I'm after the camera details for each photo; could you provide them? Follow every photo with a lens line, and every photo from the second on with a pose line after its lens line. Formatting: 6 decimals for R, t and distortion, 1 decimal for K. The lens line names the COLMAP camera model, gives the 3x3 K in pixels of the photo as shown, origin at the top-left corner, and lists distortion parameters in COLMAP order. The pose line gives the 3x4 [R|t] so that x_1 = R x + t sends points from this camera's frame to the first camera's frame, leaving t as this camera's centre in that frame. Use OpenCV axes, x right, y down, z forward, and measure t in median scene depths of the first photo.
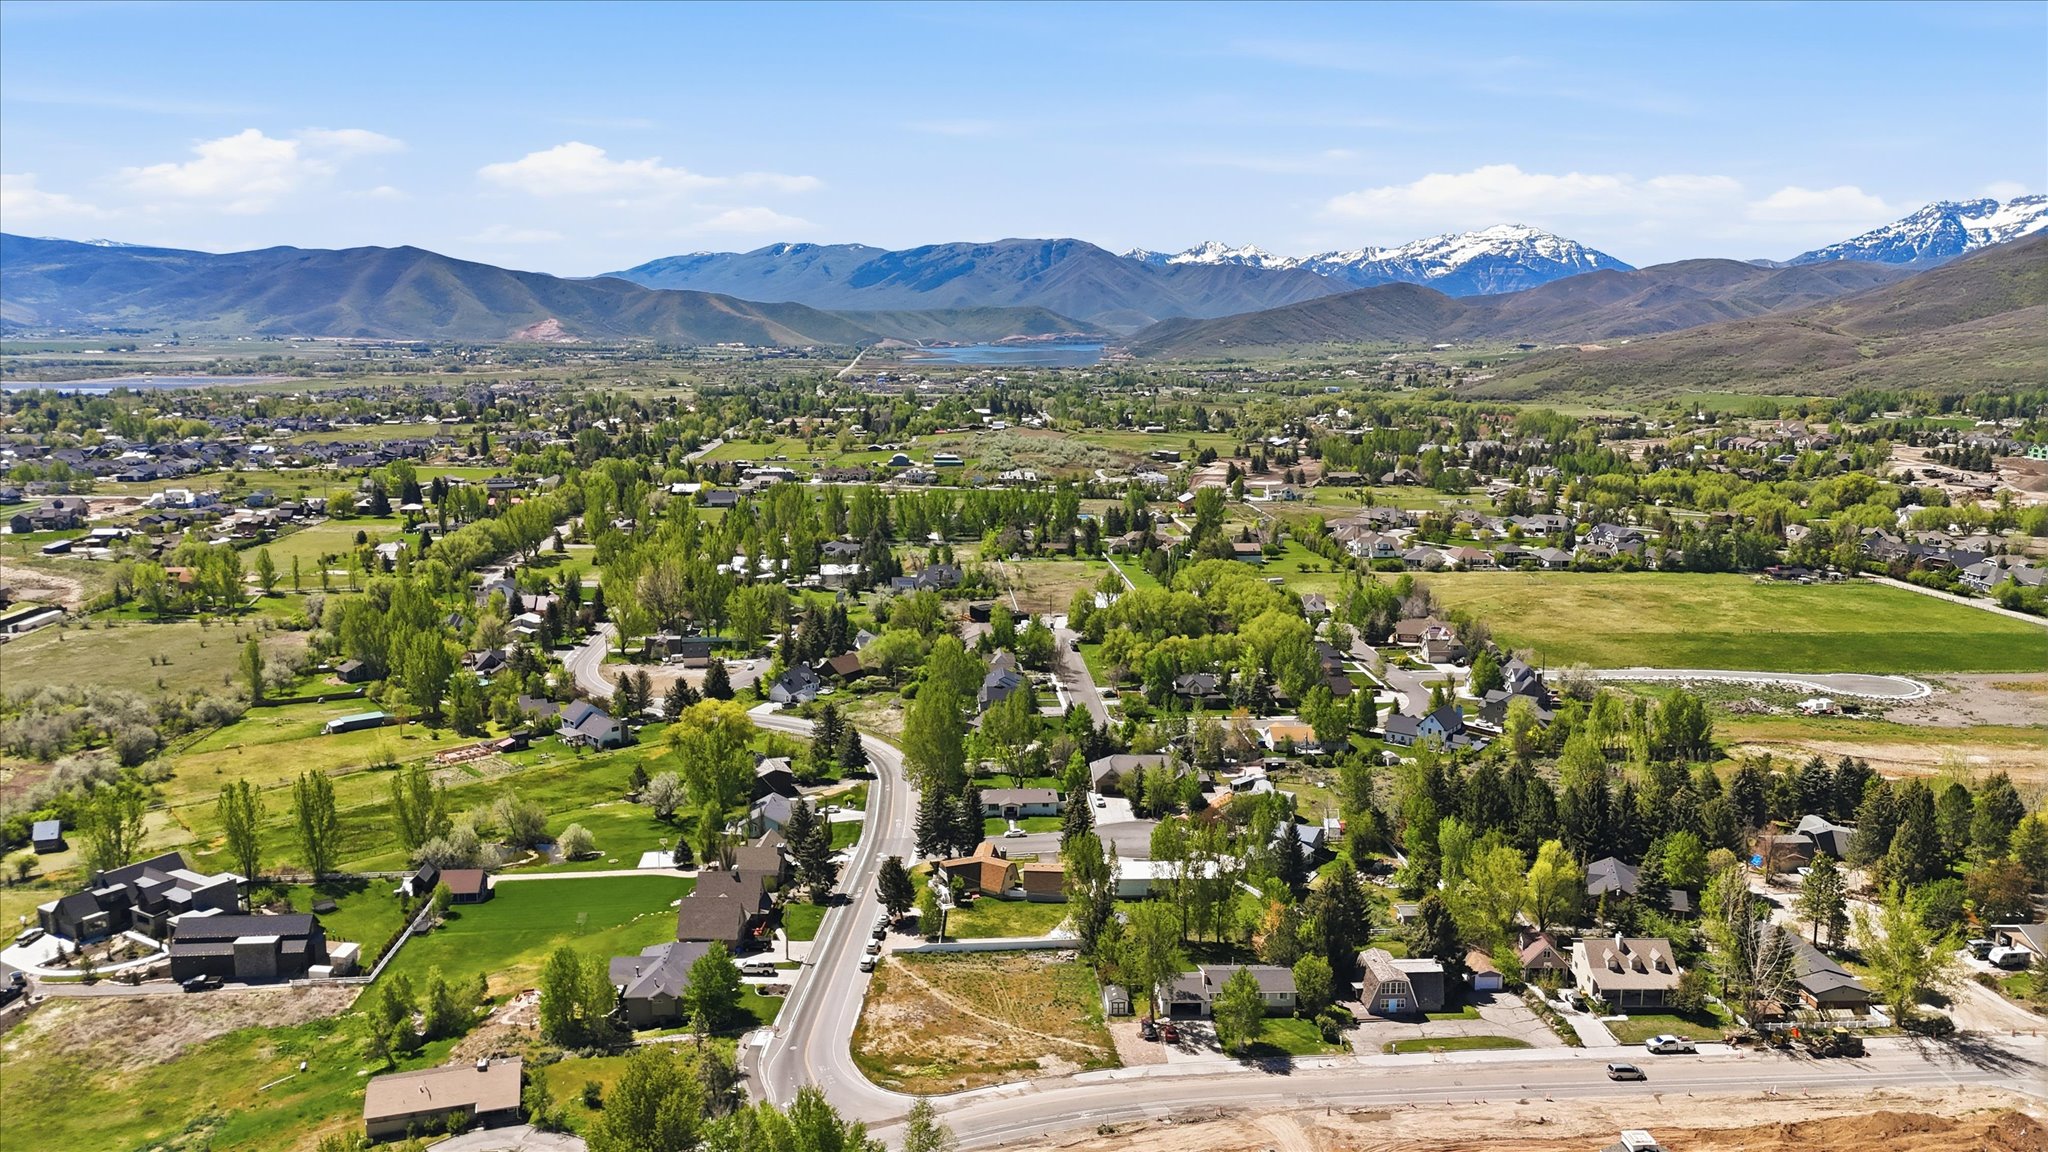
lens RADIAL K [[1504.2, 0, 1023.7], [0, 1504.2, 570.9], [0, 0, 1]] dist [0.082922, -0.081860]
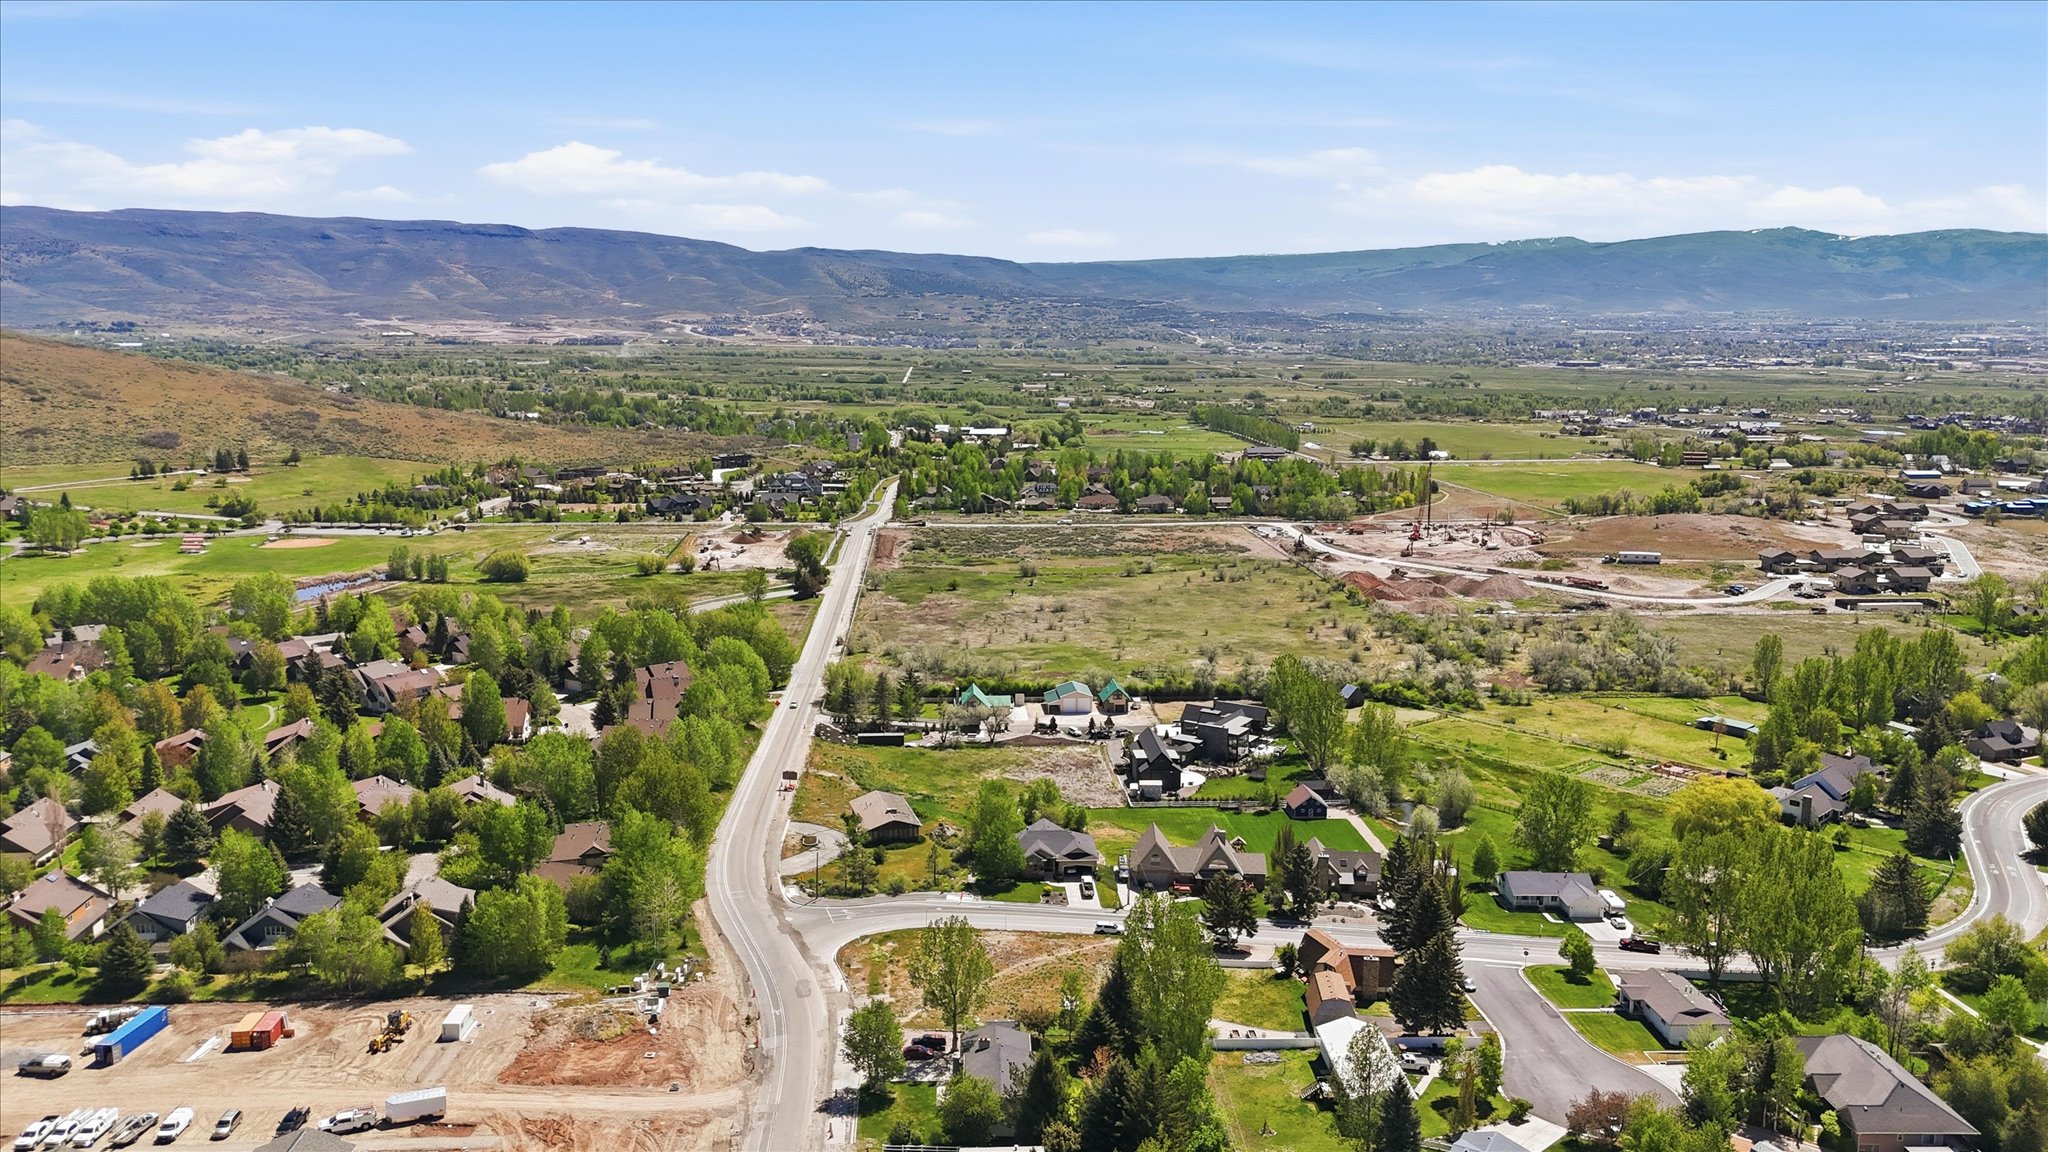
lens RADIAL K [[1504.2, 0, 1035.4], [0, 1504.2, 569.2], [0, 0, 1]] dist [0.082922, -0.081860]
pose [[-0.002903, 0.165066, -0.986278, 0.065875], [-0.177220, 0.970586, 0.162961, -0.010283], [0.984167, 0.175262, 0.026435, 0.067183]]
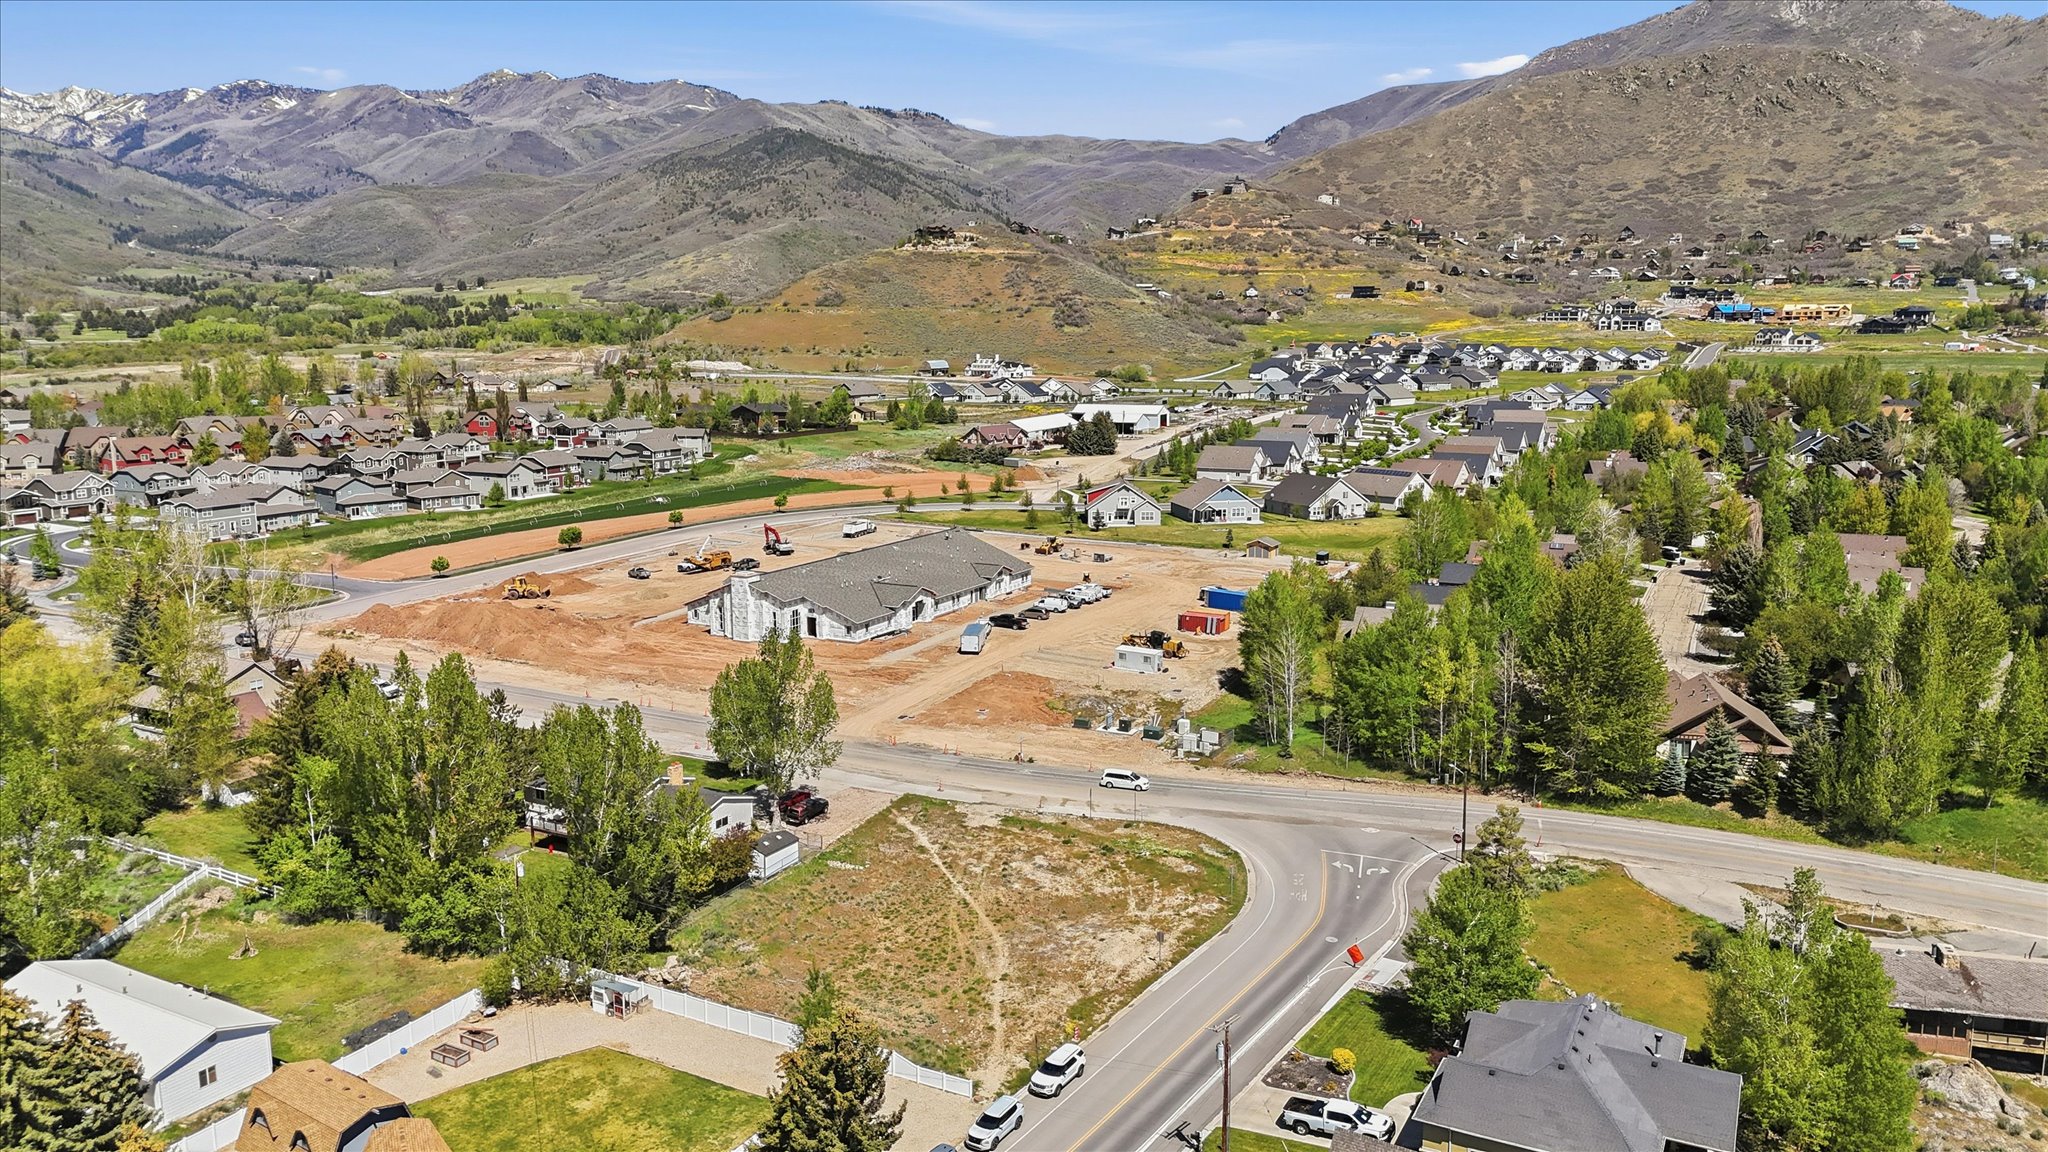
lens RADIAL K [[1504.2, 0, 1019.3], [0, 1504.2, 574.7], [0, 0, 1]] dist [0.082922, -0.081860]
pose [[-0.845510, -0.091501, 0.526062, -0.022333], [0.090828, 0.946204, 0.310561, 0.000781], [-0.526178, 0.310363, -0.791714, 0.097683]]
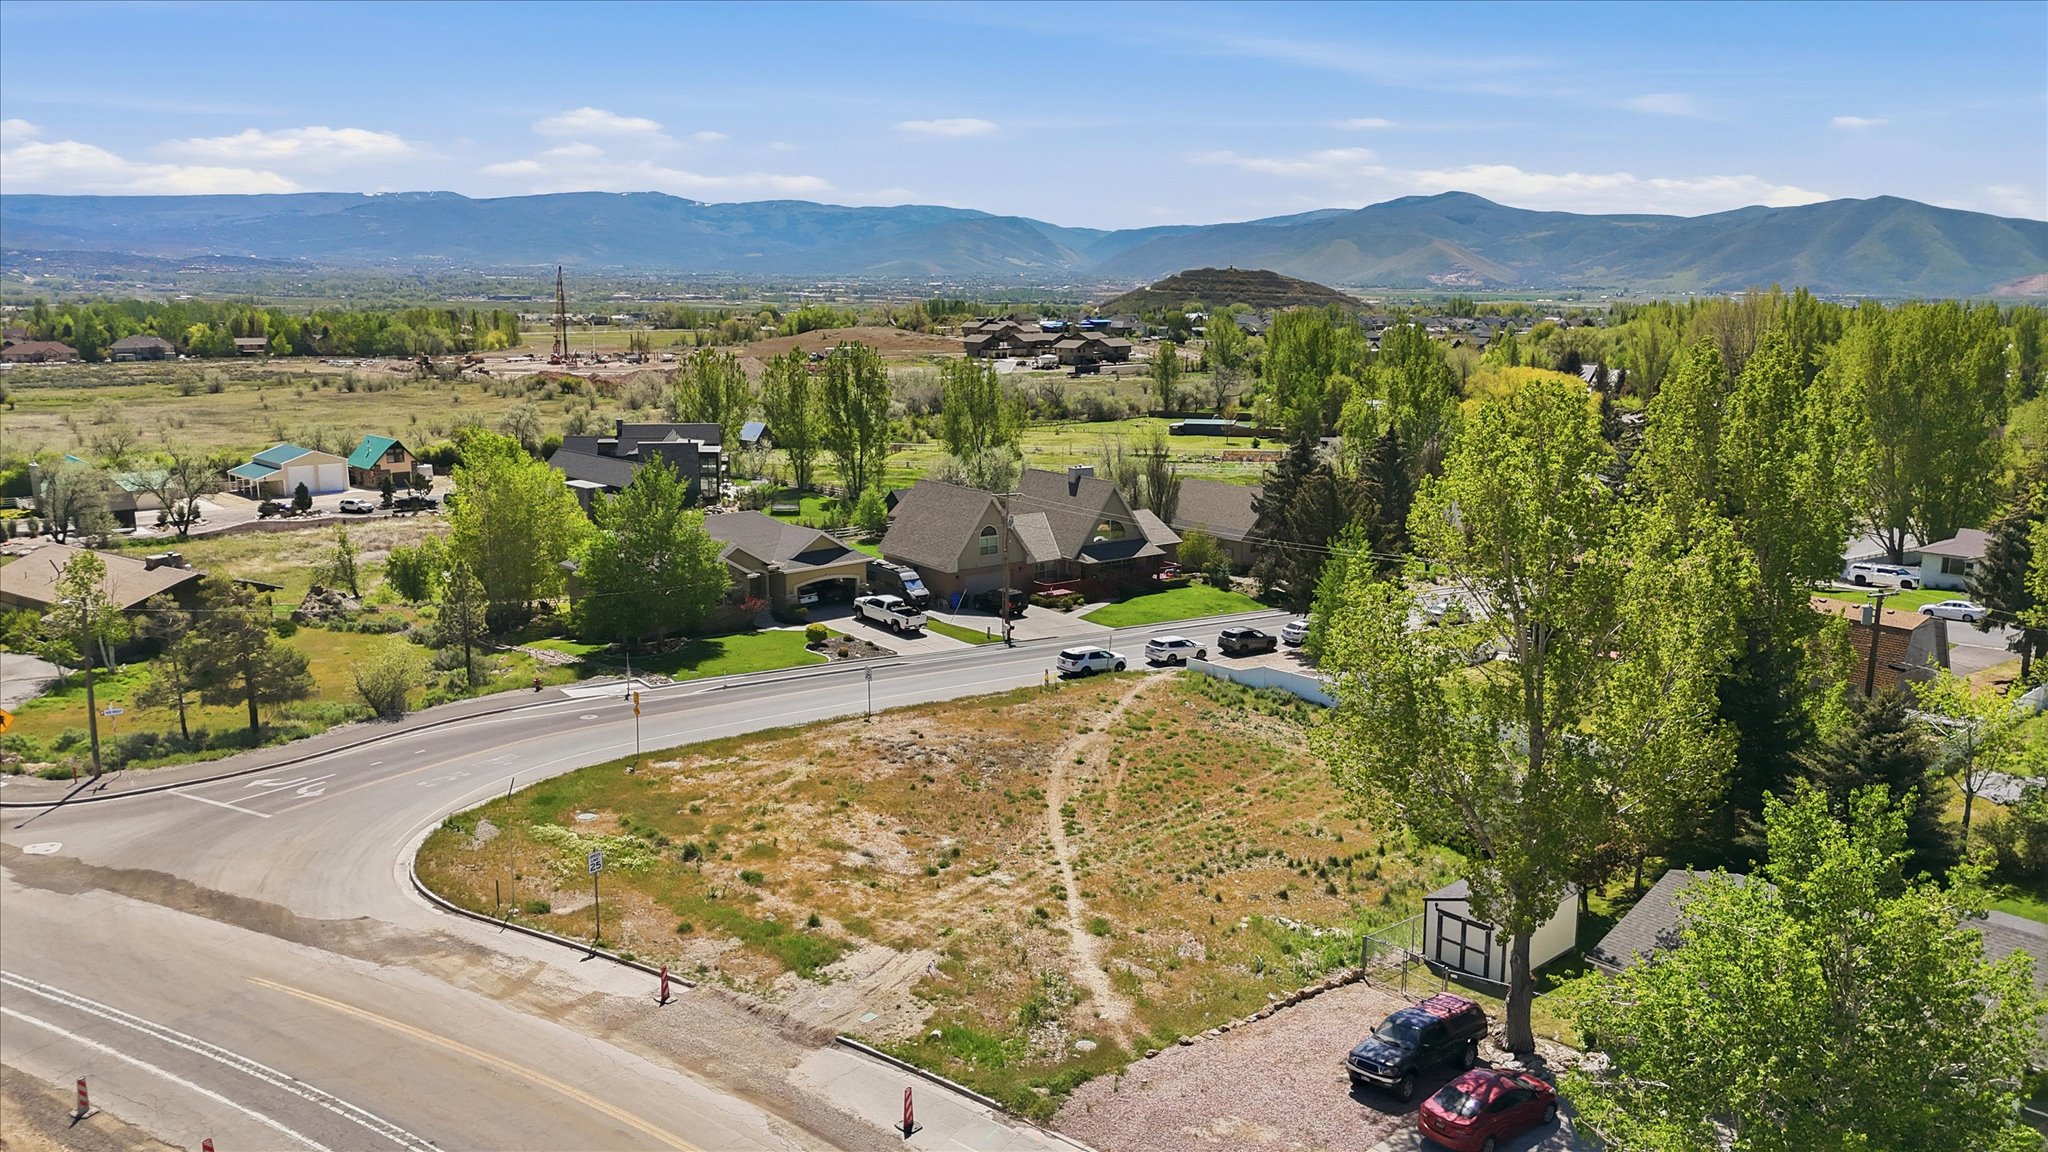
lens RADIAL K [[1504.2, 0, 1022.7], [0, 1504.2, 579.8], [0, 0, 1]] dist [0.082922, -0.081860]
pose [[0.630345, 0.150181, -0.761650, 0.012796], [-0.133773, 0.987446, 0.083992, 0.015942], [0.764703, 0.048944, 0.642522, 0.056807]]
